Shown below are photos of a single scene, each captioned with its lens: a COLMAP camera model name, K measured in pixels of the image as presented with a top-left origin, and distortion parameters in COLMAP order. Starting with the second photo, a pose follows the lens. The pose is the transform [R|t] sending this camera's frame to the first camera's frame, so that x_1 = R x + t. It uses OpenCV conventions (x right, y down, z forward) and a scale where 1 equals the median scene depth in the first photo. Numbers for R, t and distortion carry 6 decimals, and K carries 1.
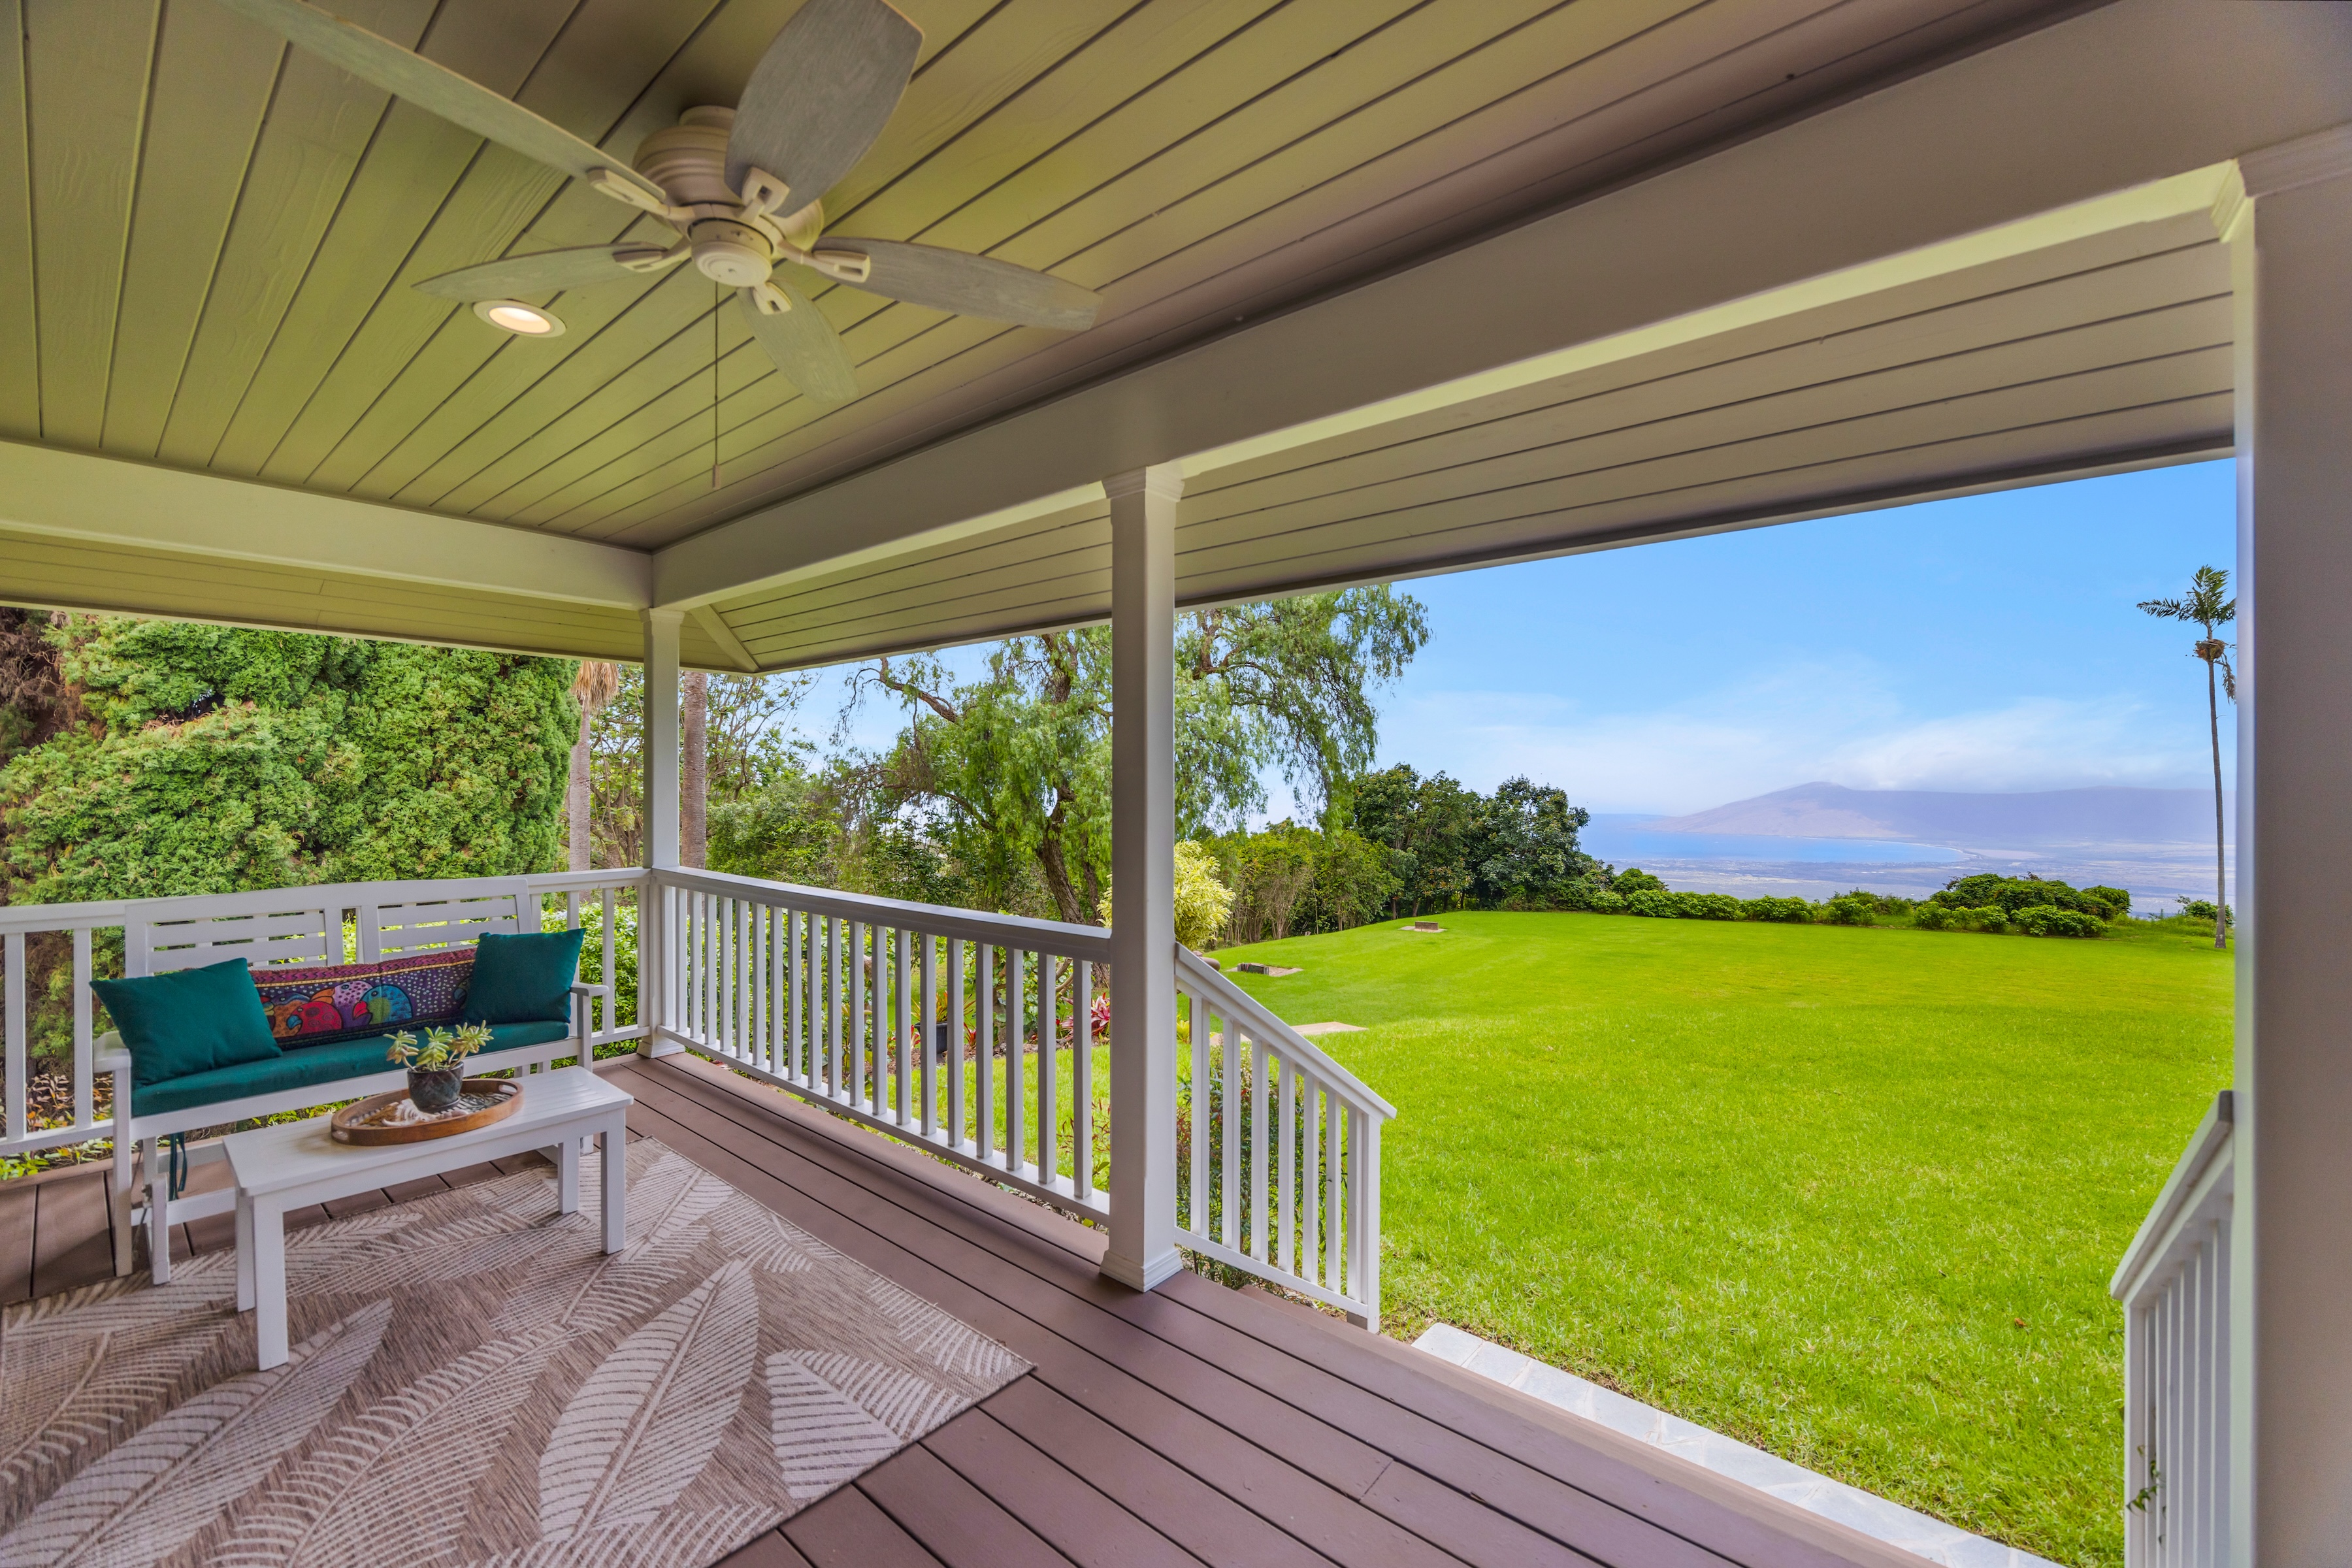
lens RADIAL K [[967.5, 0, 1175.2], [0, 967.5, 780.5], [0, 0, 1]] dist [-0.000559, -0.000428]
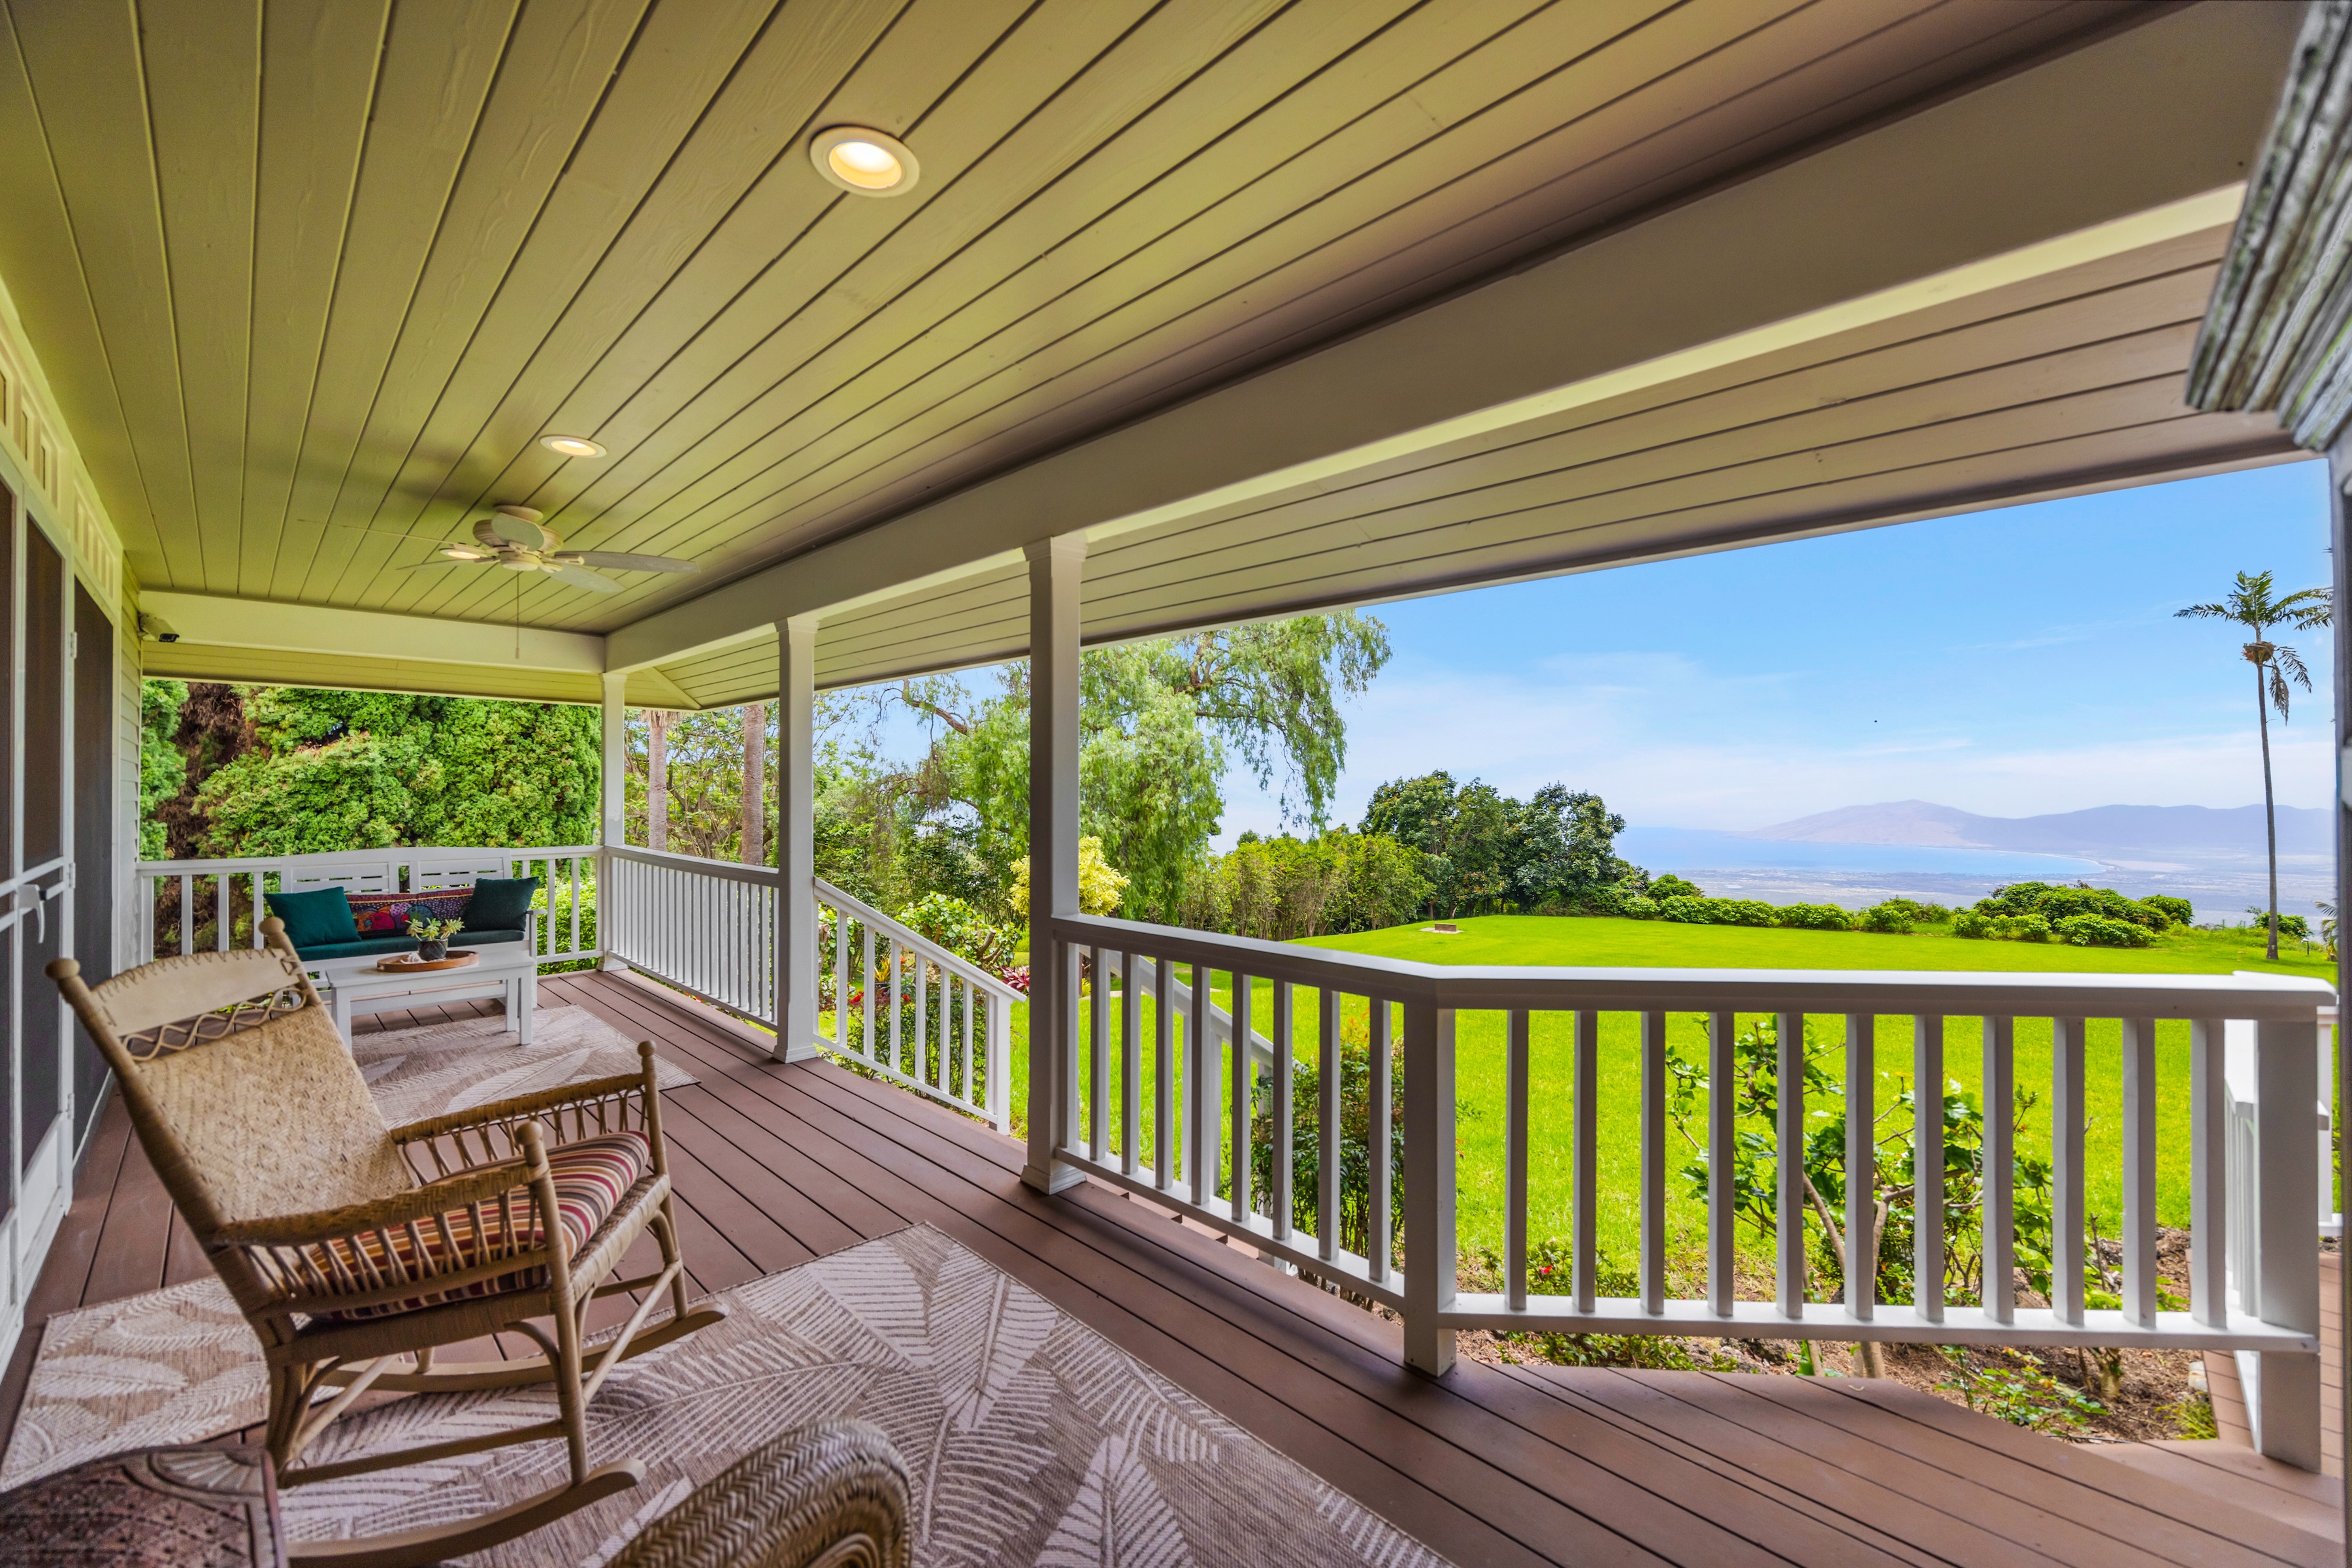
lens RADIAL K [[965.0, 0, 1176.0], [0, 965.0, 784.0], [0, 0, 1]] dist [-0.000436, 0.000072]
pose [[0.996596, -0.000856, -0.082438, 0.127669], [0.000570, 0.999994, -0.003489, 0.000176], [0.082440, 0.003430, 0.996590, -0.115422]]
